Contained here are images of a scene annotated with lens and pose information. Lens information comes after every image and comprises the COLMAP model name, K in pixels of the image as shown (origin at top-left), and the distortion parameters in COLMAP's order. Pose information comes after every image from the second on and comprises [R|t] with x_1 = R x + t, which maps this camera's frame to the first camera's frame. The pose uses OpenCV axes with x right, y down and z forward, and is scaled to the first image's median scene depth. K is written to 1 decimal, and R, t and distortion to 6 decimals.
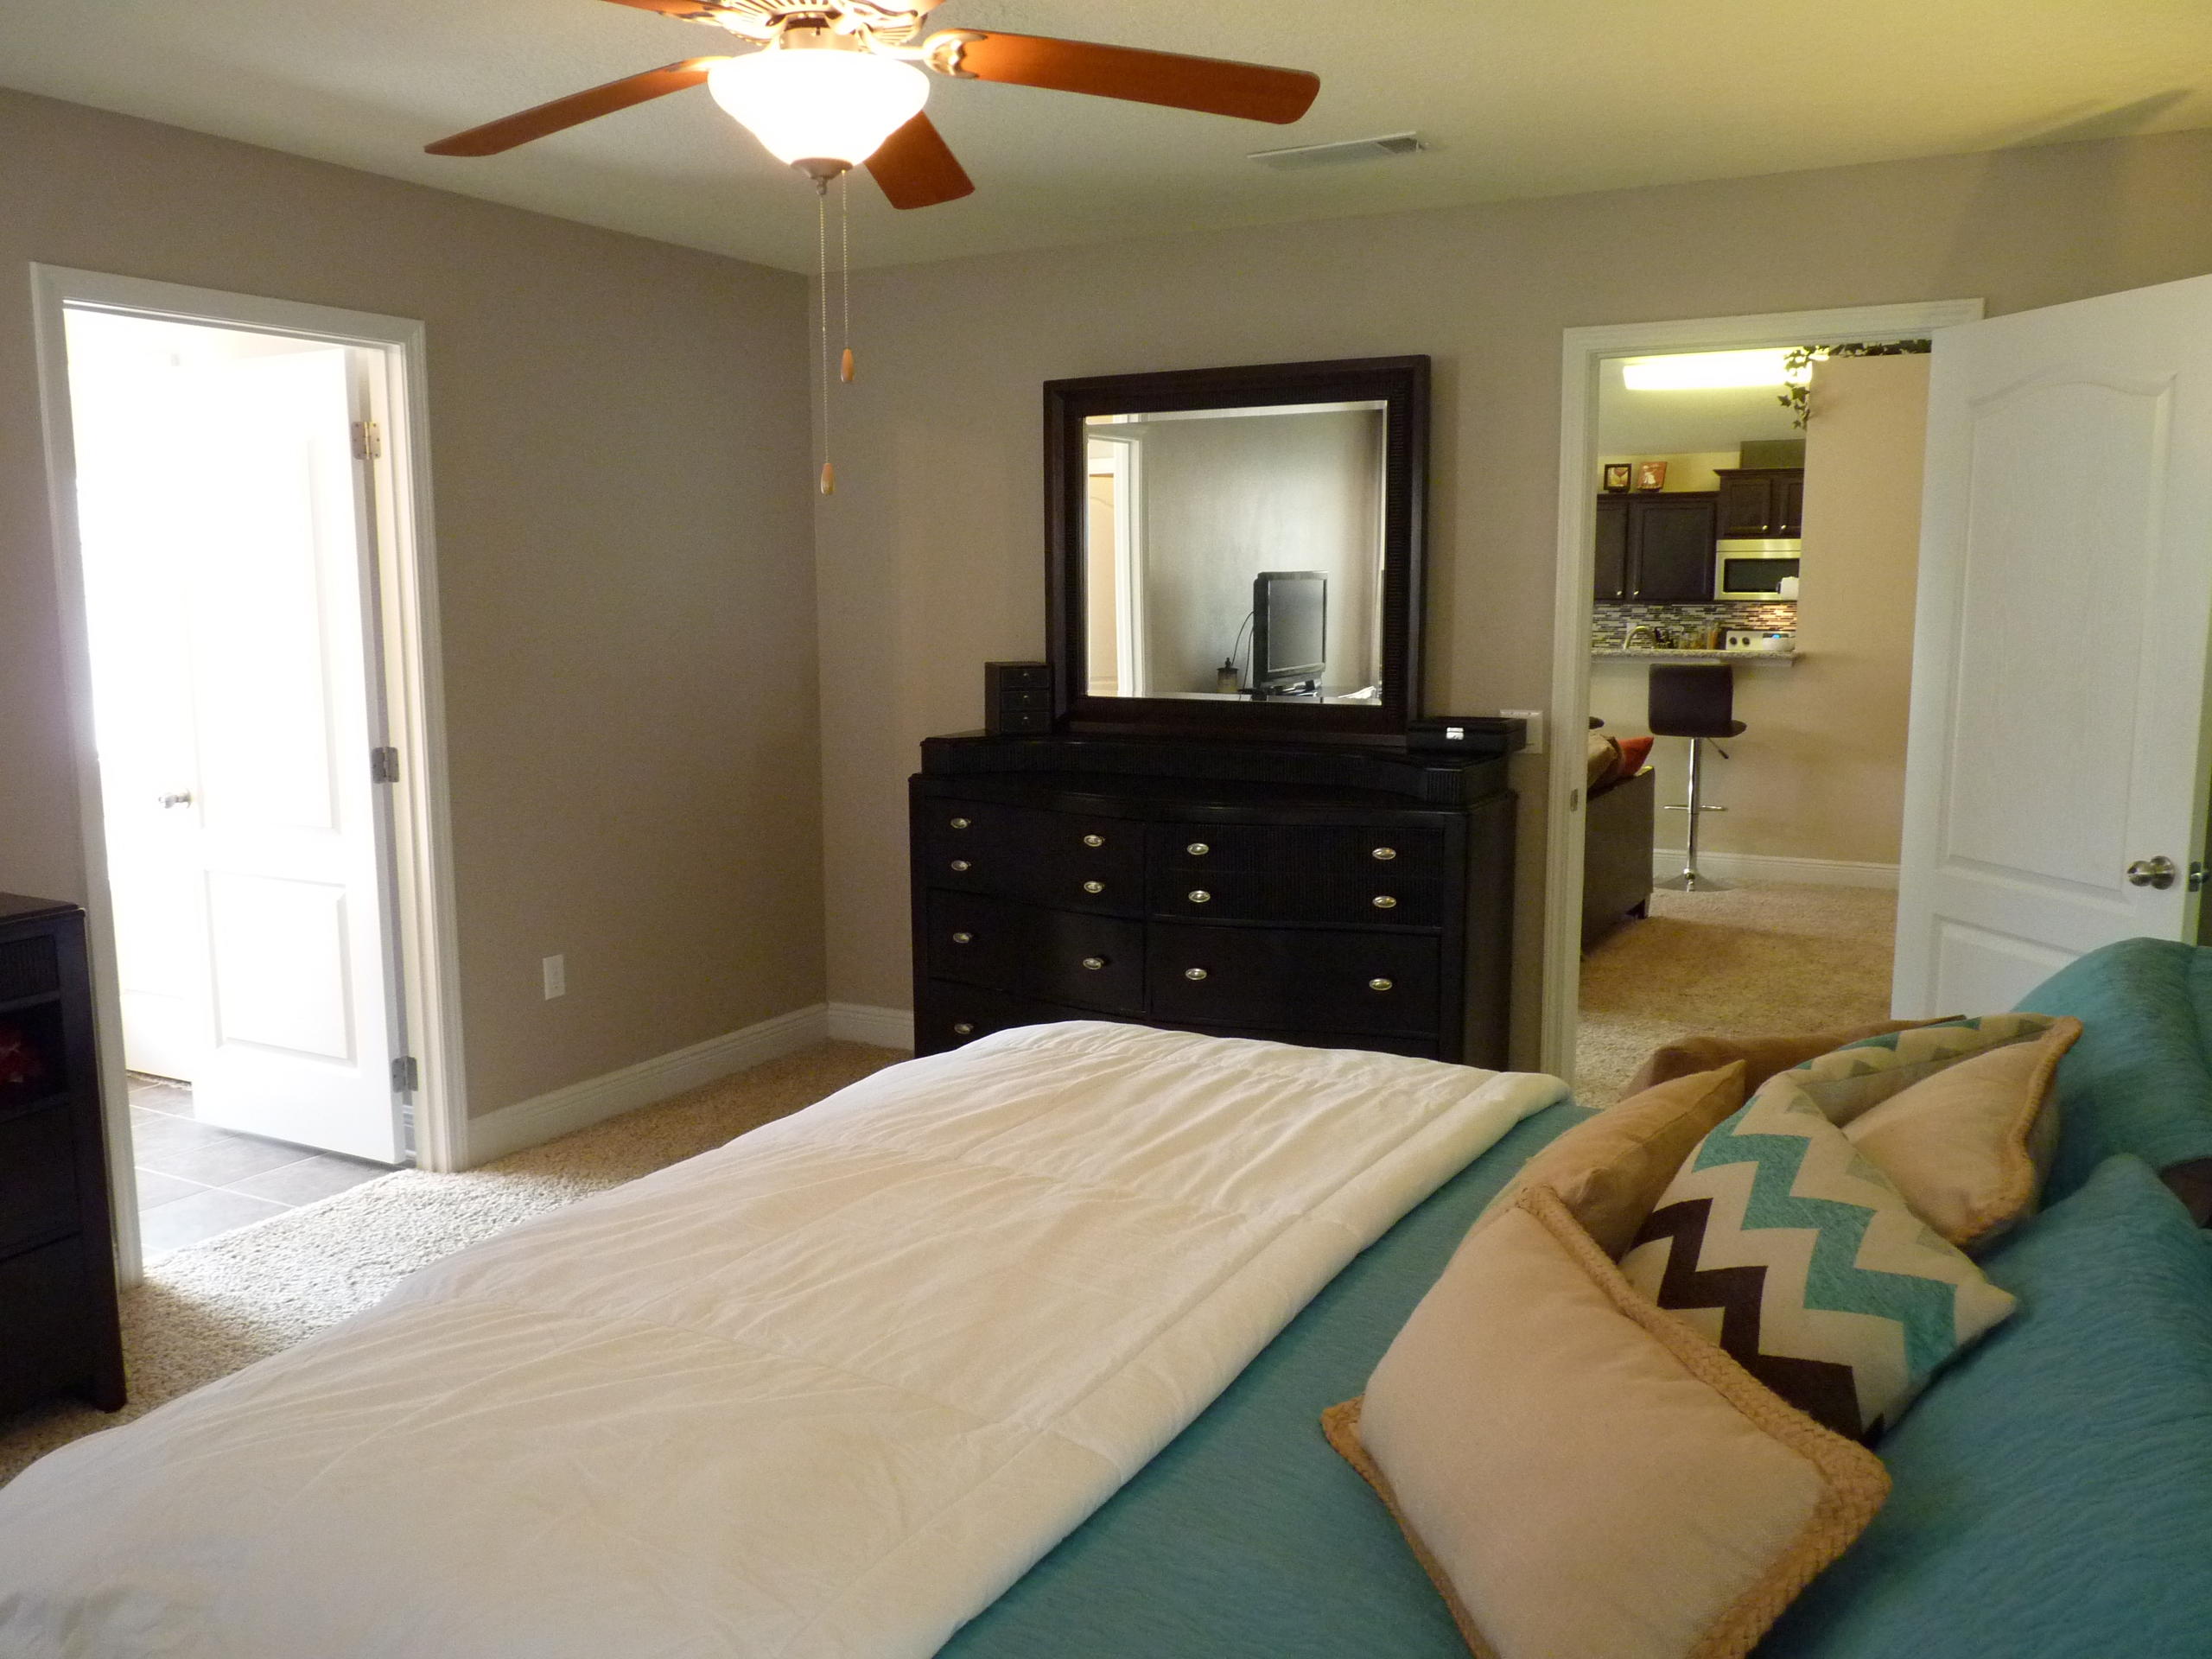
lens RADIAL K [[1780.5, 0, 1093.0], [0, 1780.5, 832.5], [0, 0, 1]] dist [-0.017151, 0.004286]
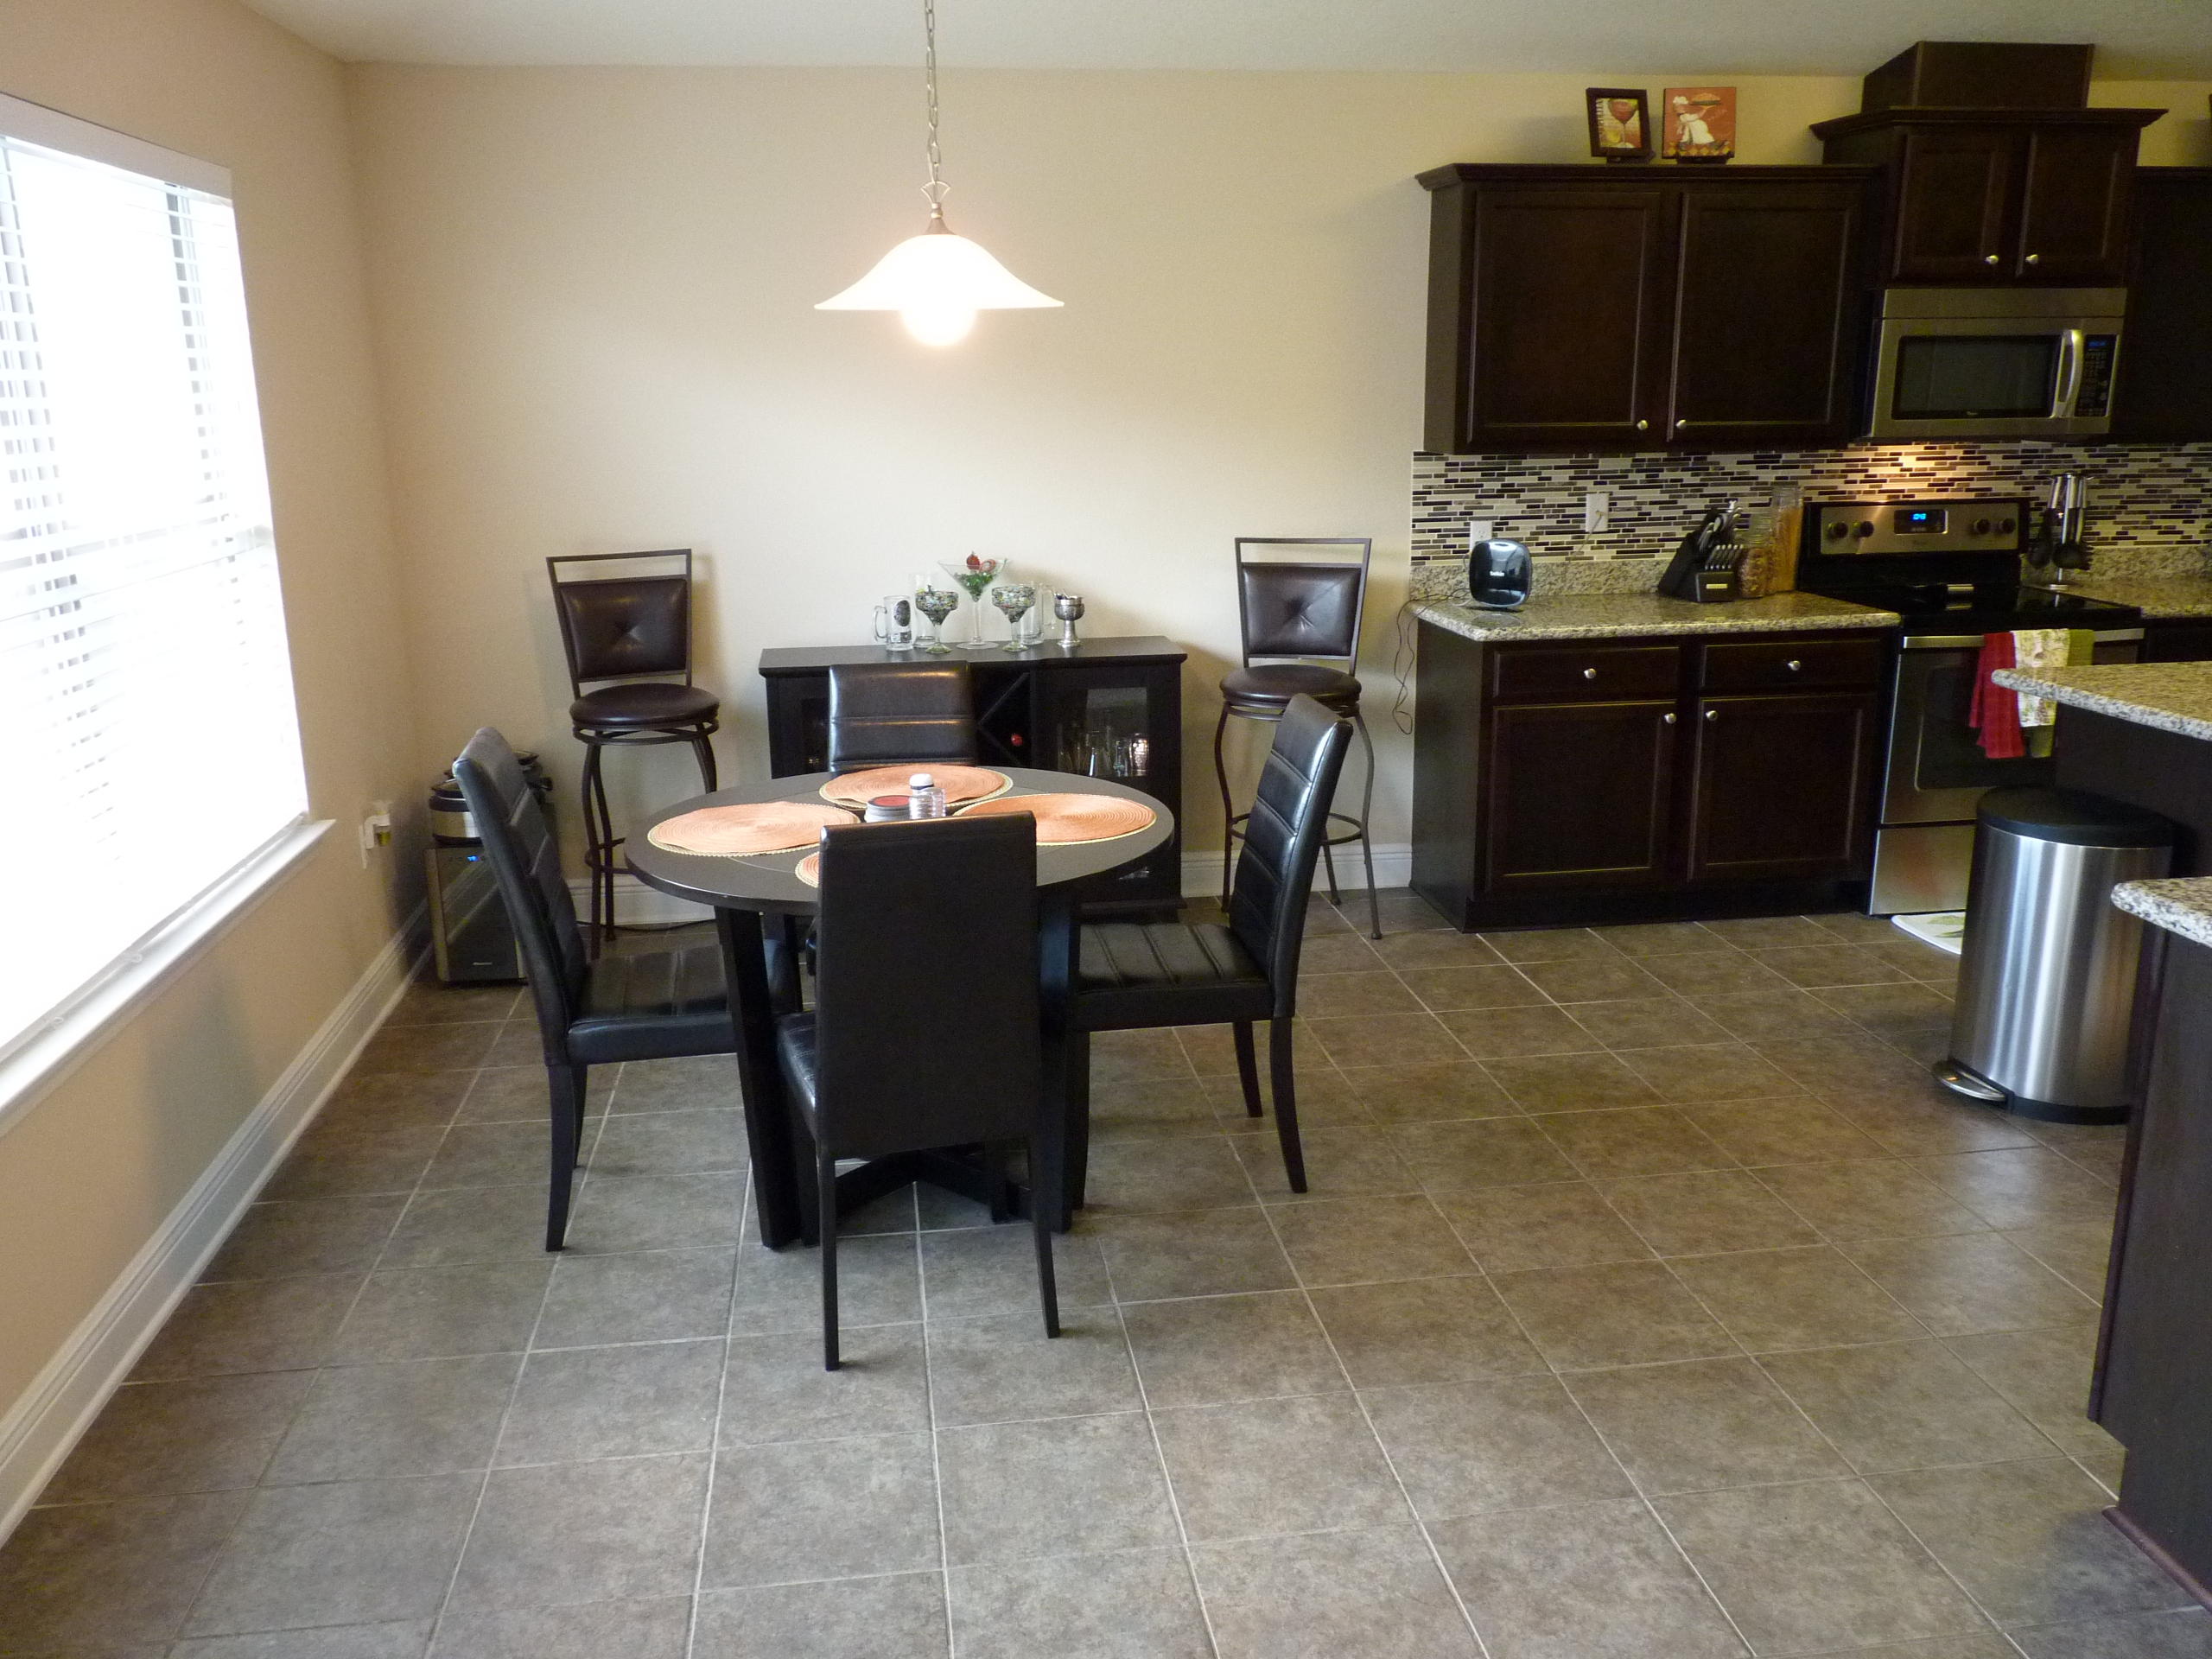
lens RADIAL K [[1784.4, 0, 1099.5], [0, 1784.4, 838.5], [0, 0, 1]] dist [-0.019872, 0.015188]
pose [[0.787461, -0.160655, 0.595059, -0.054337], [0.097705, 0.985763, 0.136842, -0.109662], [-0.608572, -0.049618, 0.791946, 0.753645]]
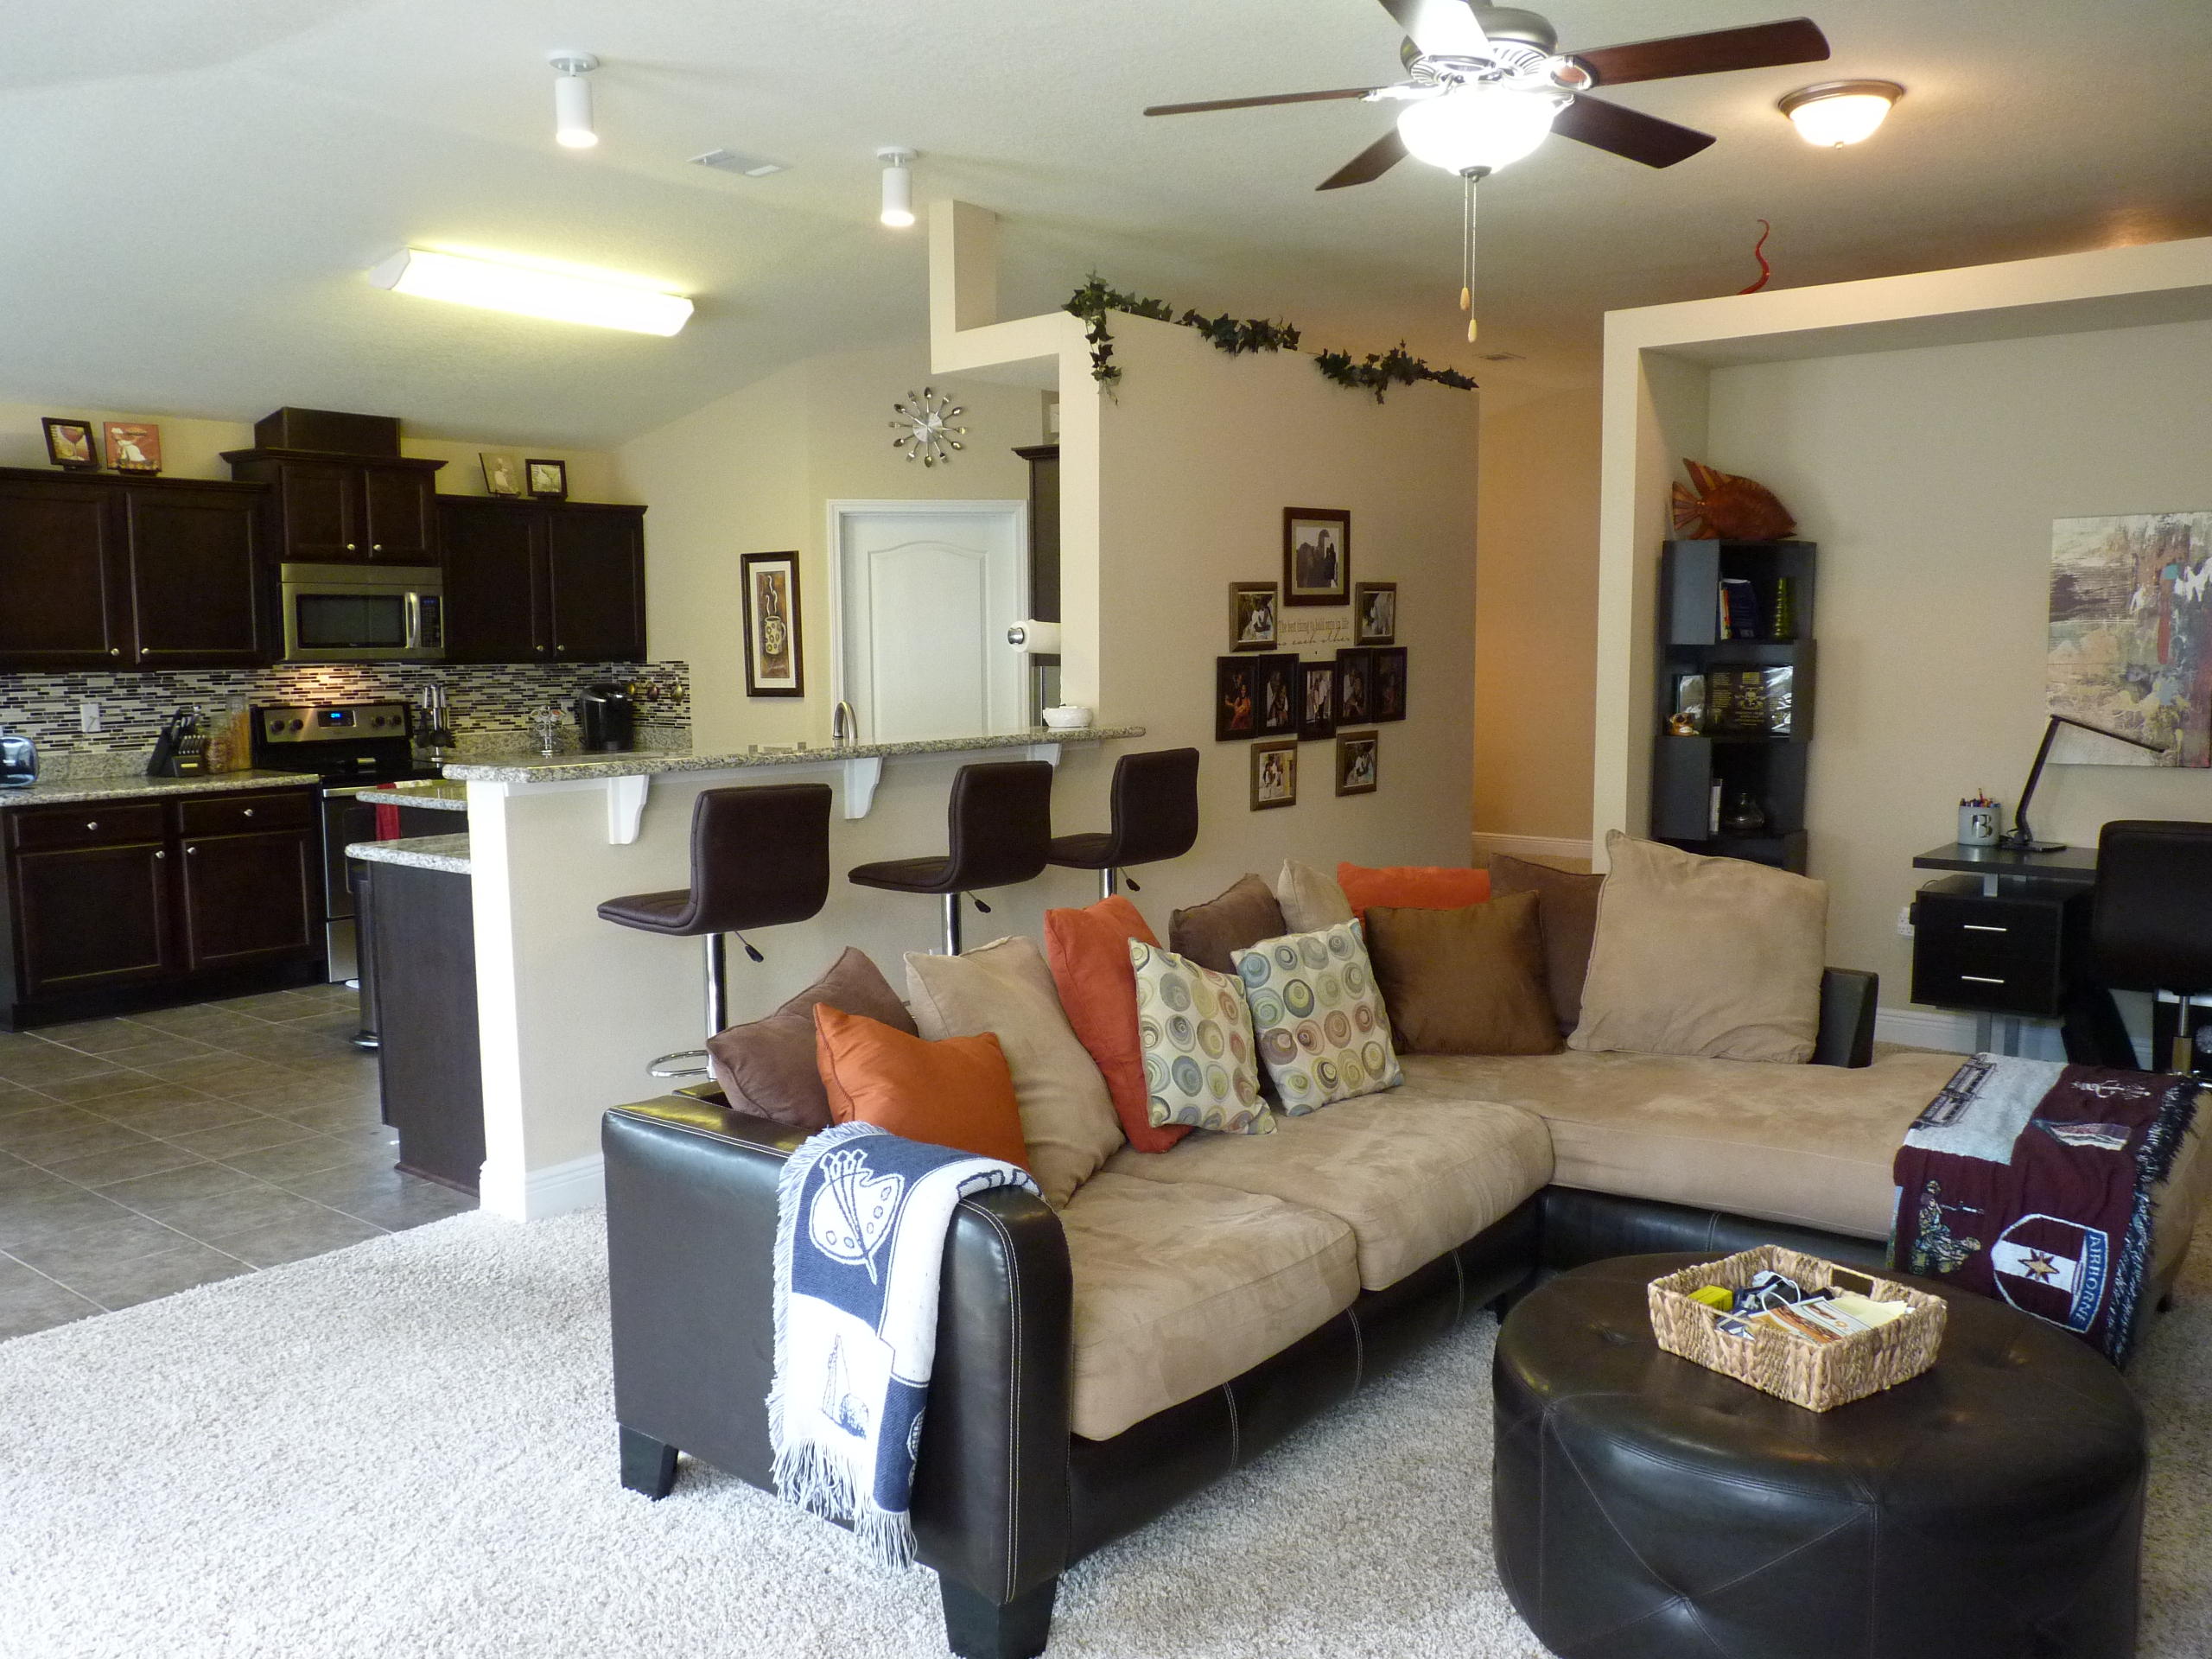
lens RADIAL K [[1778.6, 0, 1090.6], [0, 1778.6, 839.9], [0, 0, 1]] dist [-0.021025, 0.009875]
pose [[0.155309, -0.108800, 0.981856, -0.211244], [0.145527, 0.985592, 0.086195, -0.079485], [-0.977088, 0.129500, 0.168905, 0.613815]]
